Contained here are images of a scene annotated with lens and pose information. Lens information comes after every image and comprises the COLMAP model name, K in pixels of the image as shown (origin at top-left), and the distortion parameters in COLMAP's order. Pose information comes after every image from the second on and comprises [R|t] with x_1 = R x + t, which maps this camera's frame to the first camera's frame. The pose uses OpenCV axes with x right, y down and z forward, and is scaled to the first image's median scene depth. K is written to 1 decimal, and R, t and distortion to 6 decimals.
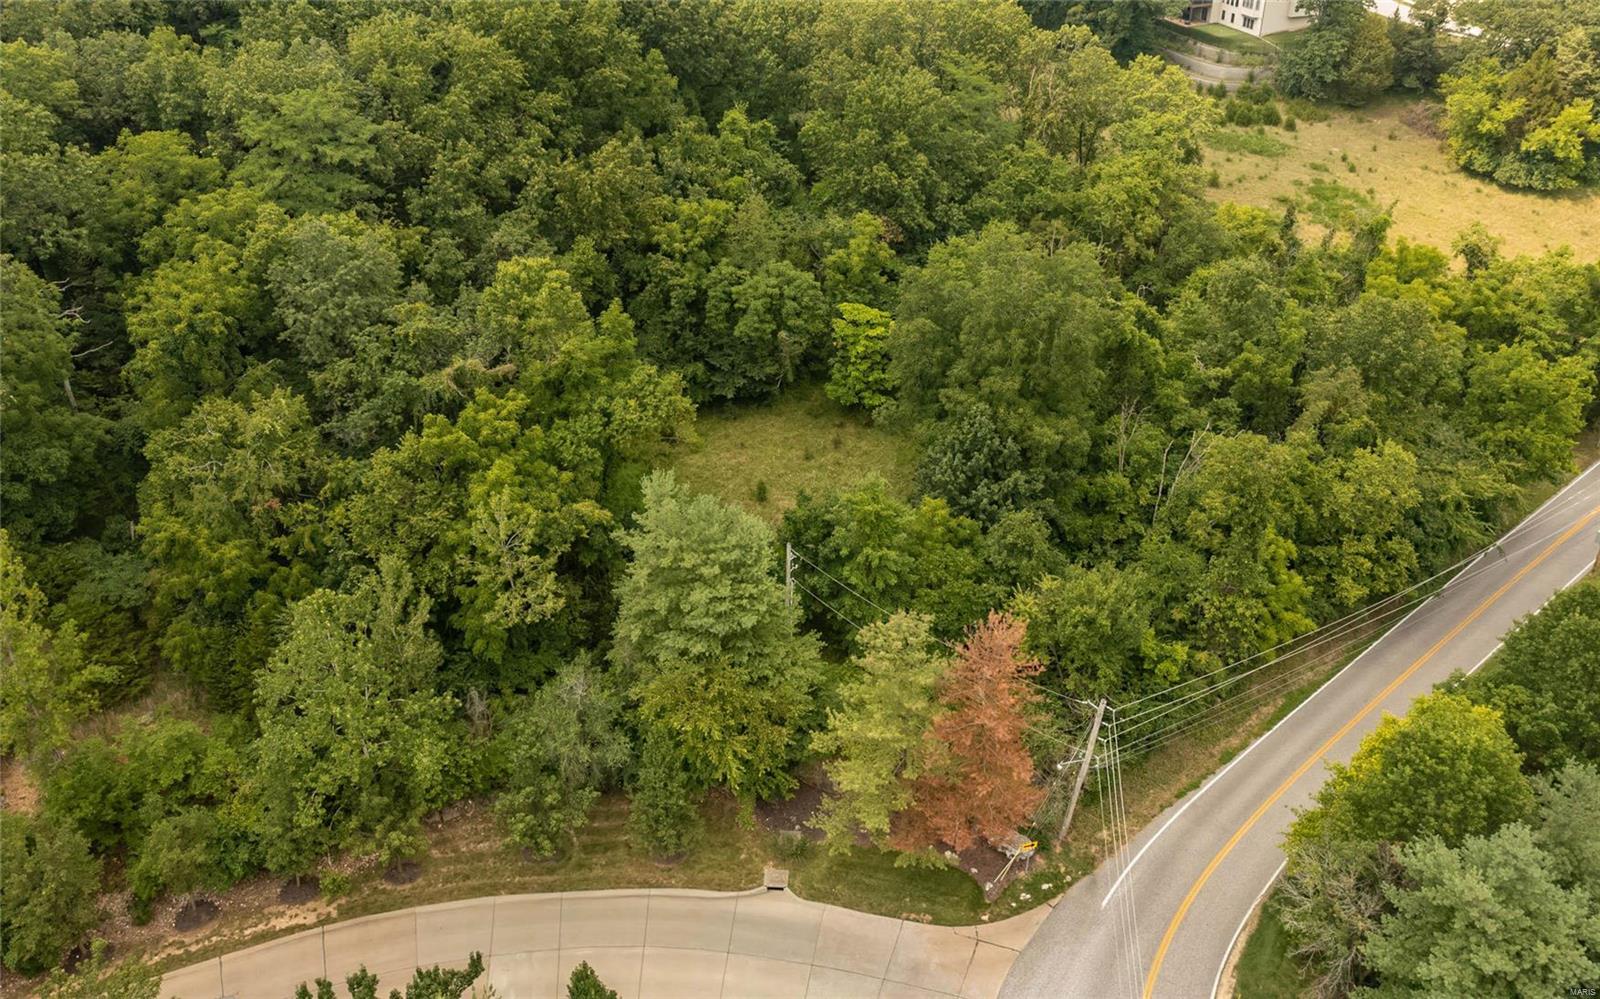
lens RADIAL K [[1265.7, 0, 800.1], [0, 1265.7, 458.2], [0, 0, 1]] dist [0.003442, -0.006361]
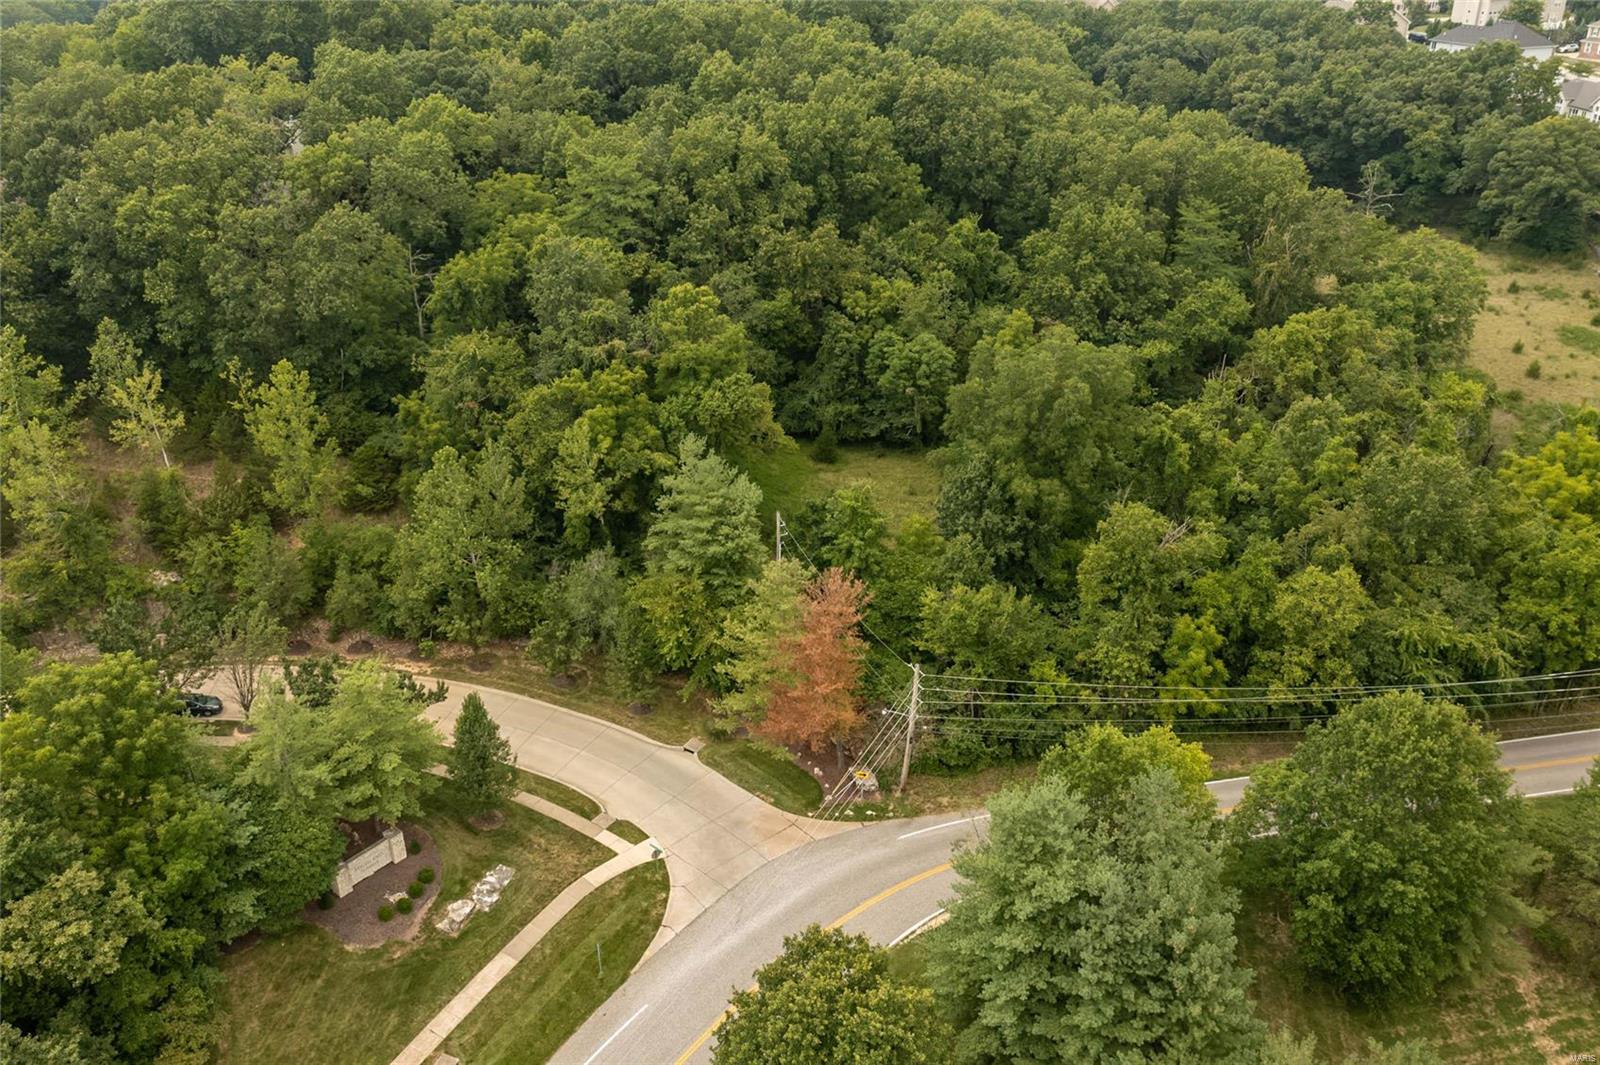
lens RADIAL K [[1262.0, 0, 800.0], [0, 1262.0, 532.5], [0, 0, 1]] dist [-0.008977, -0.003378]
pose [[0.875671, 0.222053, -0.428827, 0.570593], [-0.246664, 0.969099, -0.001879, 0.082867], [0.415158, 0.107421, 0.903385, -0.177001]]
